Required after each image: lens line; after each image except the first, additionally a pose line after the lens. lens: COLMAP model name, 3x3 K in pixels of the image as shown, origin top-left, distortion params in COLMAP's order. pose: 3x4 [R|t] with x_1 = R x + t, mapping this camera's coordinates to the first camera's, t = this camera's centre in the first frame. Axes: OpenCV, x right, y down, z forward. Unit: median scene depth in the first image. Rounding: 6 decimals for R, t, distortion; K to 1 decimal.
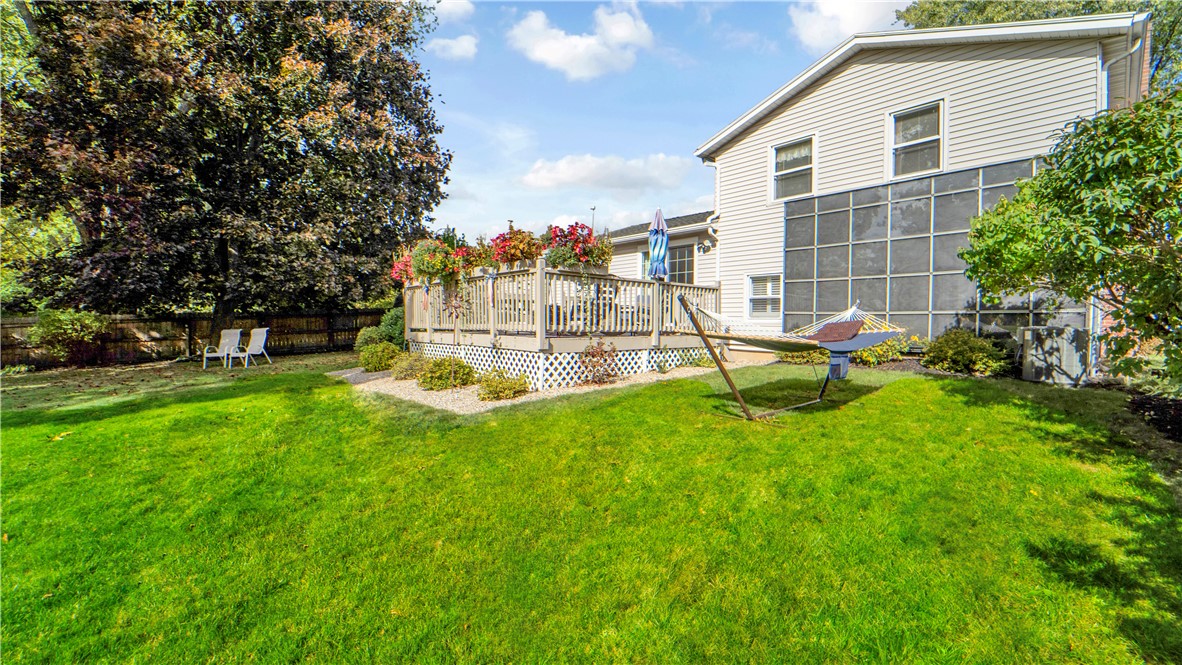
lens RADIAL K [[470.0, 0, 591.0], [0, 470.0, 332.5], [0, 0, 1]] dist [-0.029257, -0.000172]
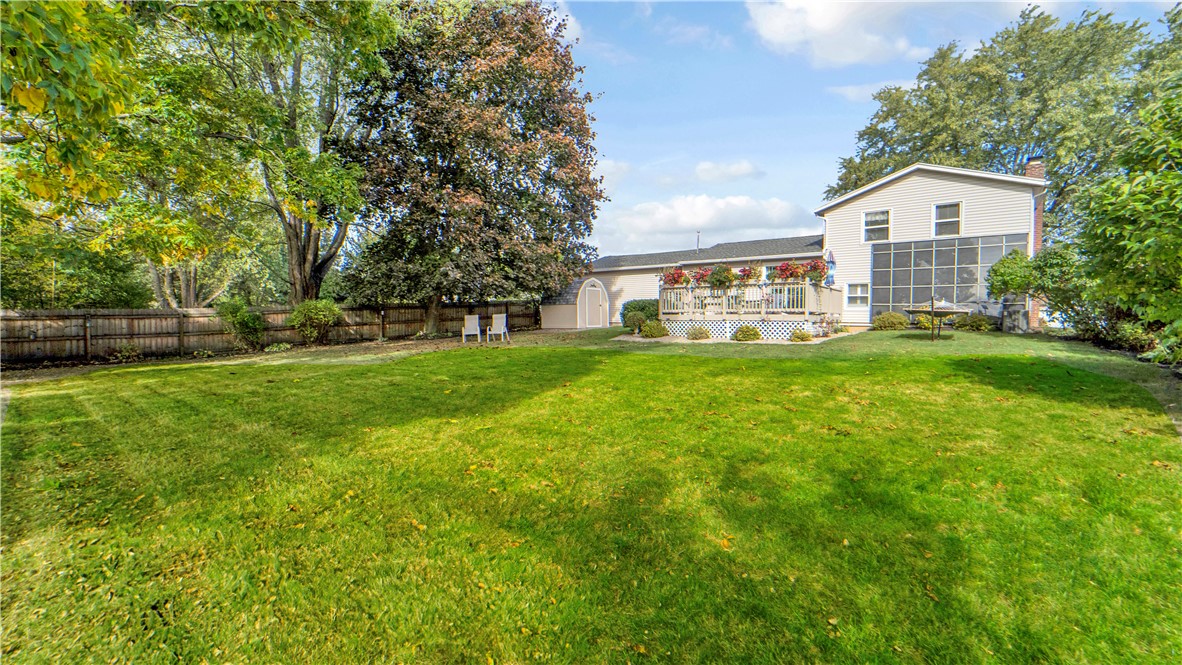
lens RADIAL K [[470.0, 0, 591.0], [0, 470.0, 332.5], [0, 0, 1]] dist [-0.029257, -0.000172]
pose [[0.988042, -0.002692, 0.154161, -0.979852], [0.001287, 0.999957, 0.009209, 0.051182], [-0.154179, -0.008901, 0.988003, -0.652049]]
